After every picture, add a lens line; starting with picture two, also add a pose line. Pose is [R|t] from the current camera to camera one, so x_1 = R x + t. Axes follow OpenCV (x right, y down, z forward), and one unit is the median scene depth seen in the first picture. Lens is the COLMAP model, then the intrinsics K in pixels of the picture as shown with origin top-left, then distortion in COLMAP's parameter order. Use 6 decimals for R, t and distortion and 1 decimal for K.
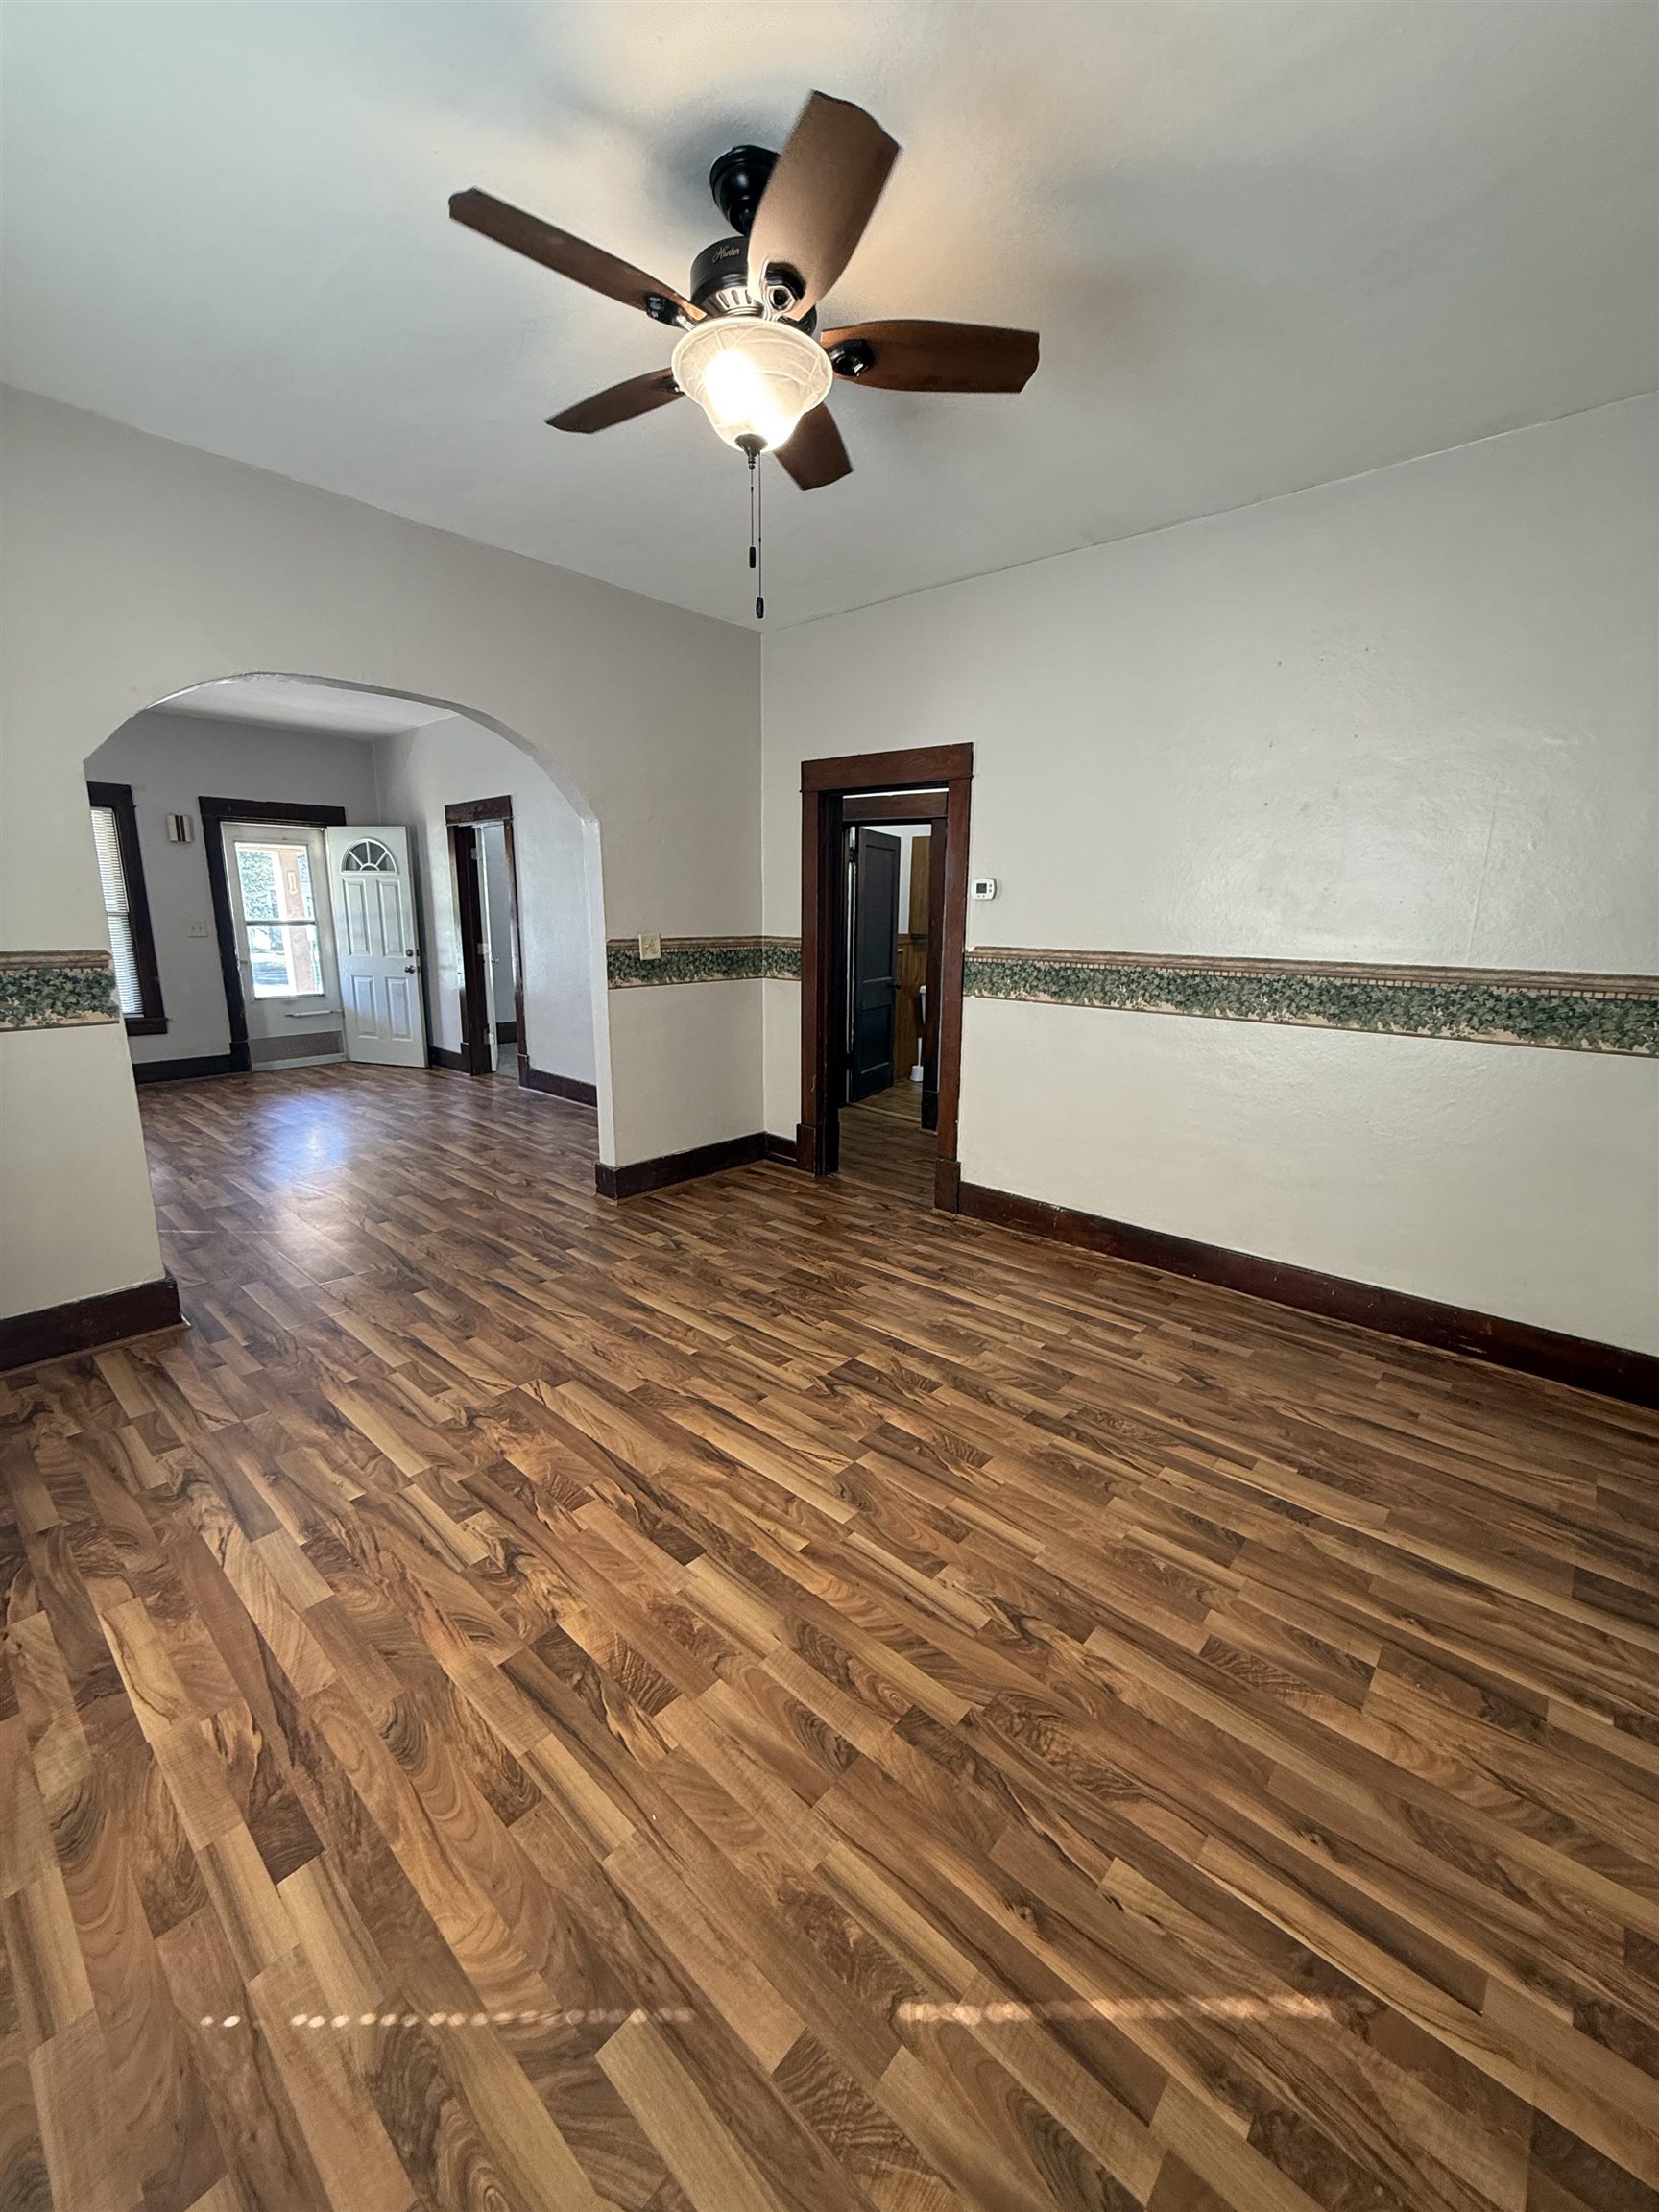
lens RADIAL K [[888.5, 0, 833.4], [0, 888.5, 1073.5], [0, 0, 1]] dist [0.007409, 0.000005]
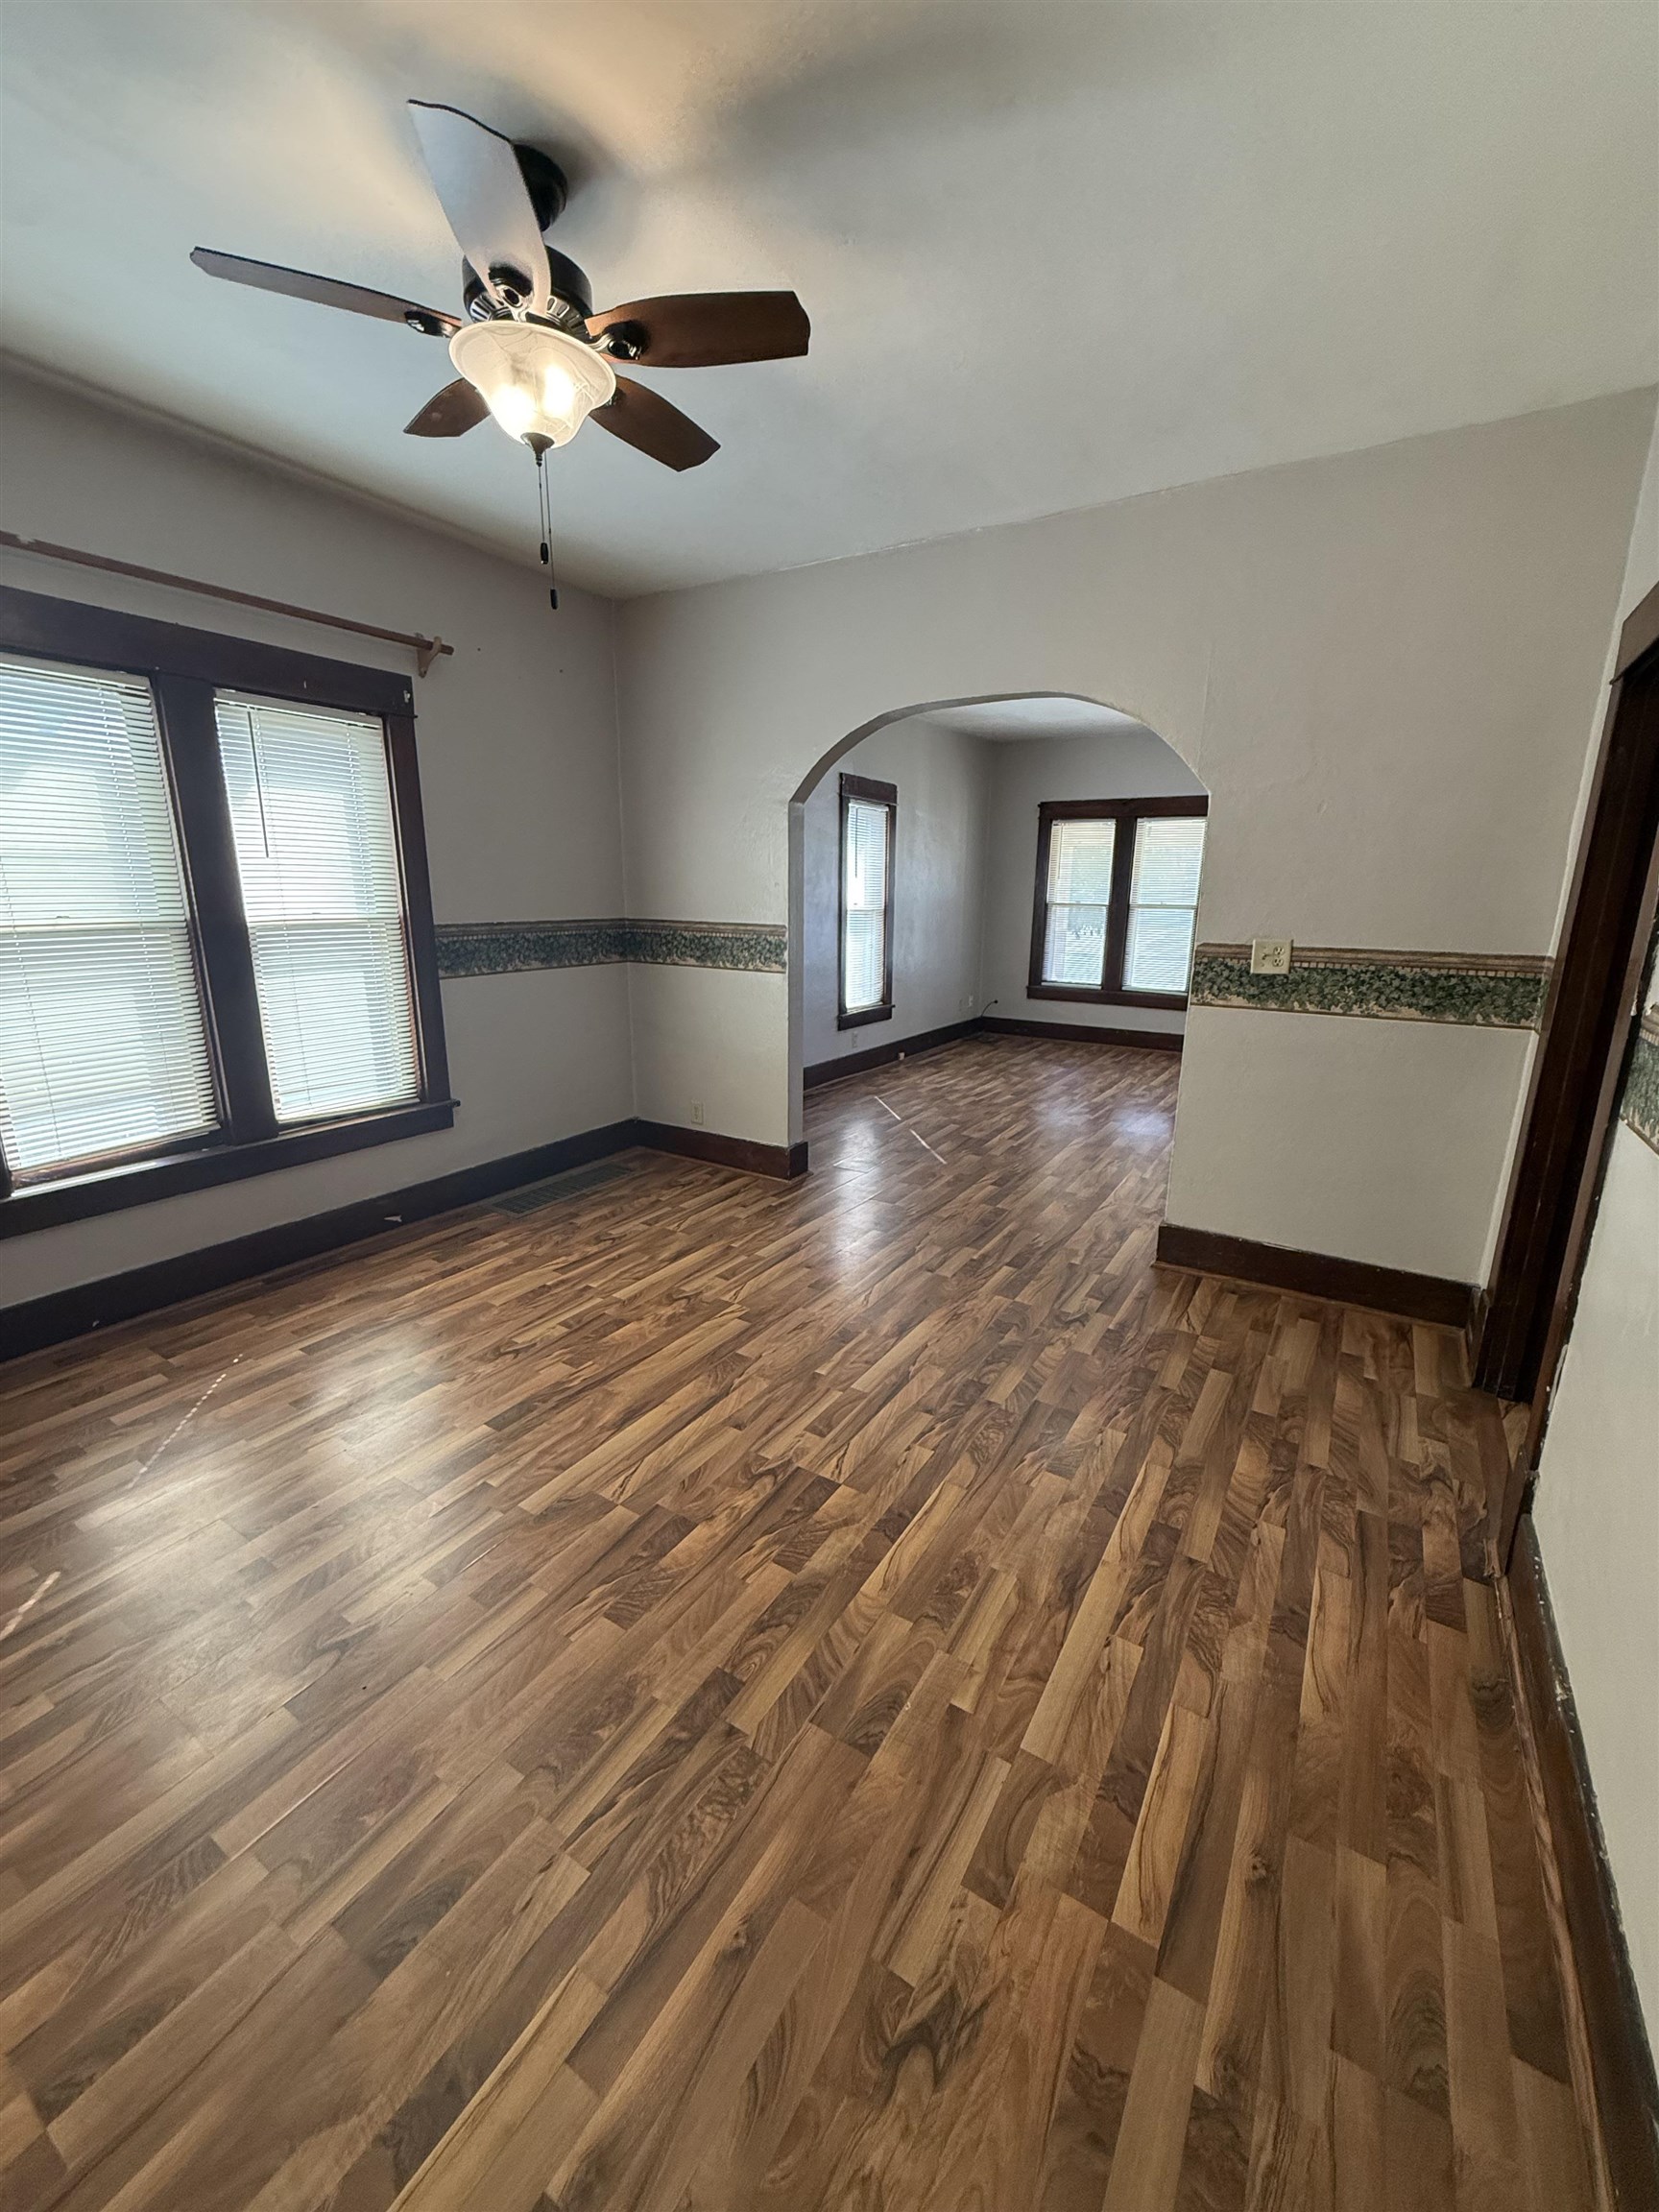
lens RADIAL K [[895.6, 0, 825.2], [0, 895.6, 1058.8], [0, 0, 1]] dist [0.002188, 0.000265]
pose [[0.164077, 0.177060, -0.970427, 0.628710], [-0.192225, 0.970640, 0.144598, -0.130483], [0.967537, 0.162815, 0.193295, 0.690446]]
